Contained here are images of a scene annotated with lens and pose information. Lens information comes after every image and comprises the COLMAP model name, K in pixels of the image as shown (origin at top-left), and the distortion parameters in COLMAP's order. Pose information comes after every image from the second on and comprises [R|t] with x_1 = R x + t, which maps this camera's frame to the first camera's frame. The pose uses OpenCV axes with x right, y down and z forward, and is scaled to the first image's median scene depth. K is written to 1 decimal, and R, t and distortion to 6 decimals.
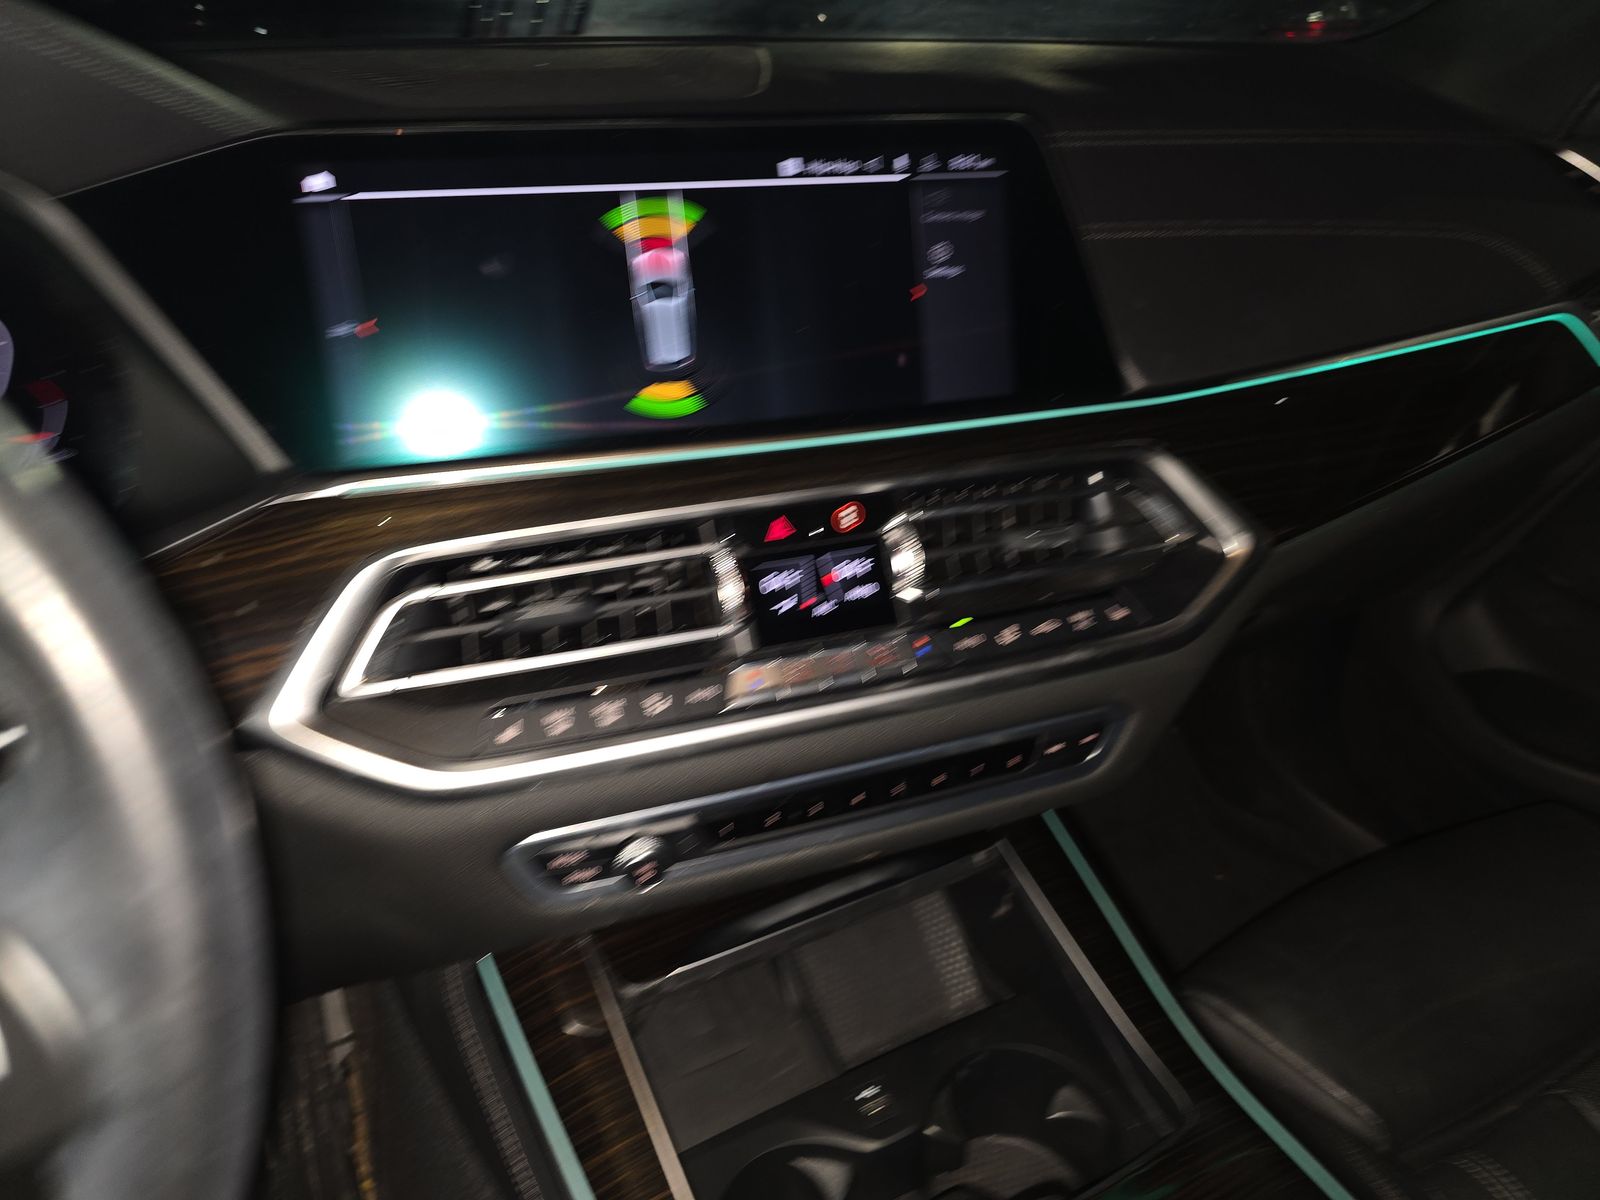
lens RADIAL K [[1088.7, 0, 788.3], [0, 1088.7, 604.8], [0, 0, 1]] dist [0.060157, -0.014586]
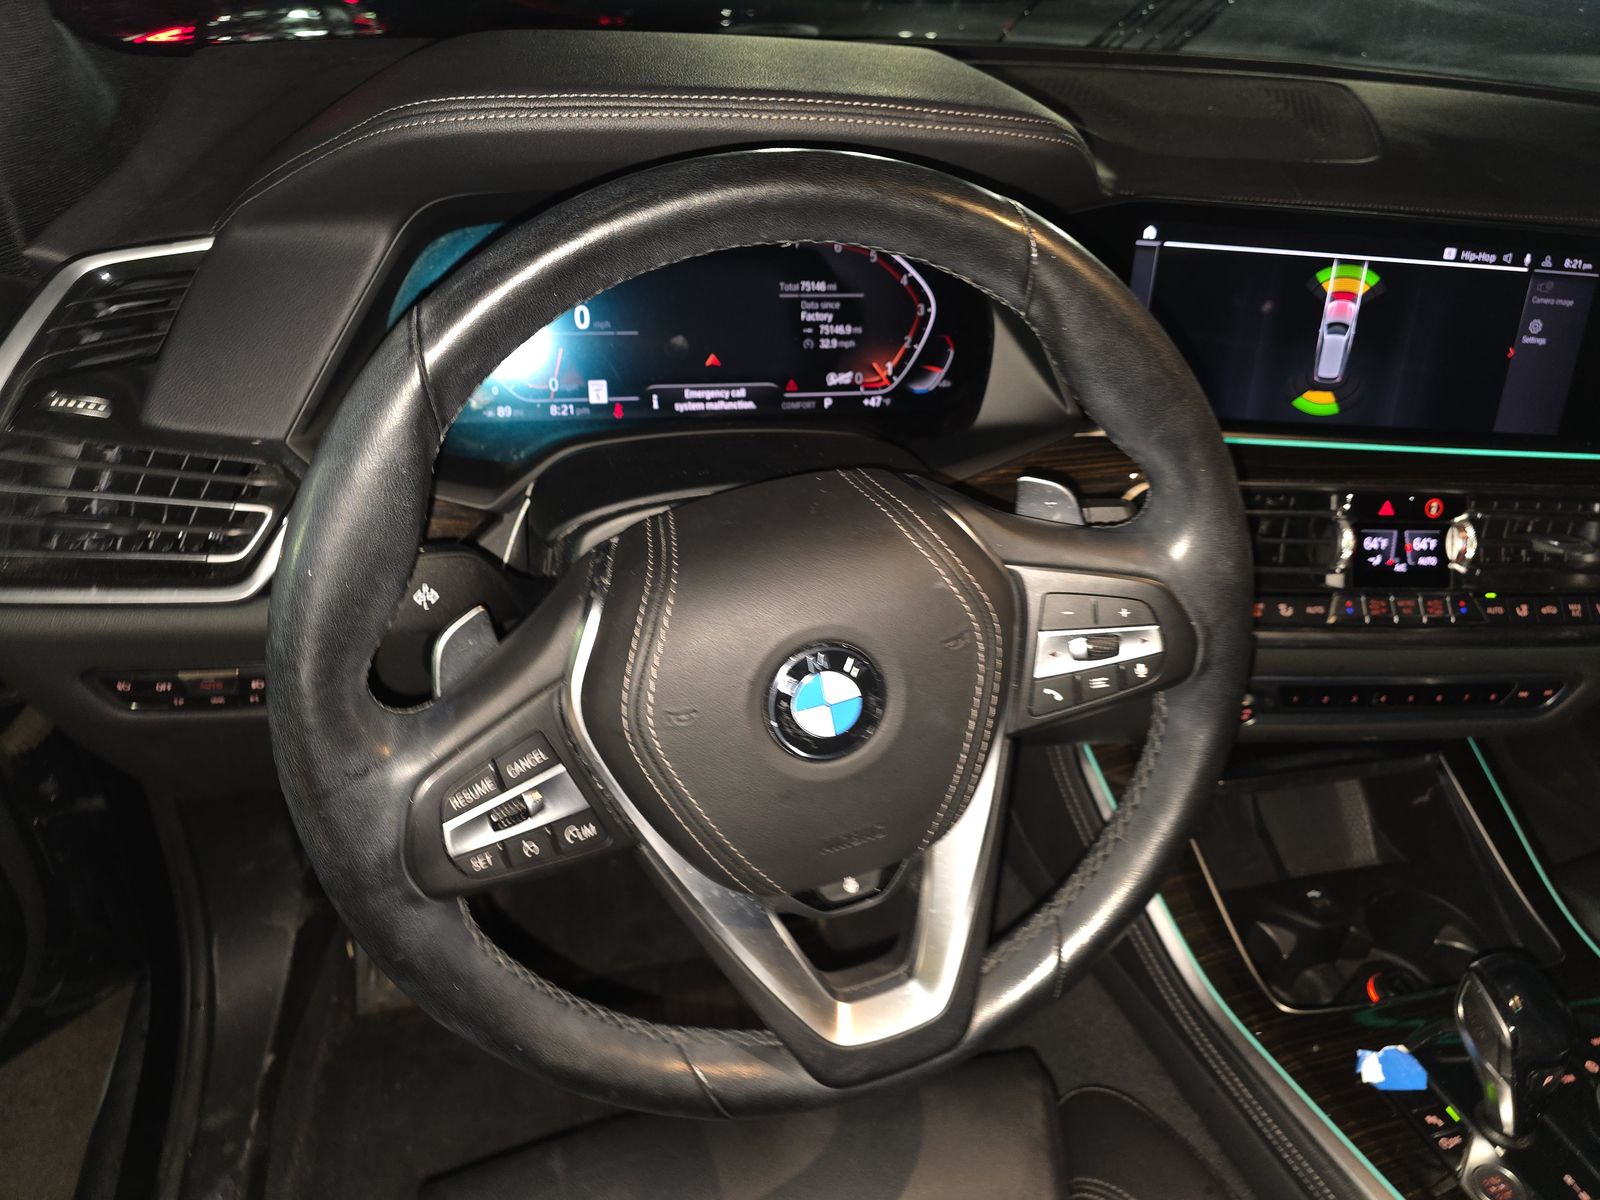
lens RADIAL K [[1088.7, 0, 797.8], [0, 1088.7, 597.8], [0, 0, 1]] dist [0.060157, -0.014586]
pose [[0.974311, 0.200682, -0.102198, -0.570867], [-0.189382, 0.975676, 0.110408, 0.030939], [0.121869, -0.088217, 0.988618, -0.542345]]
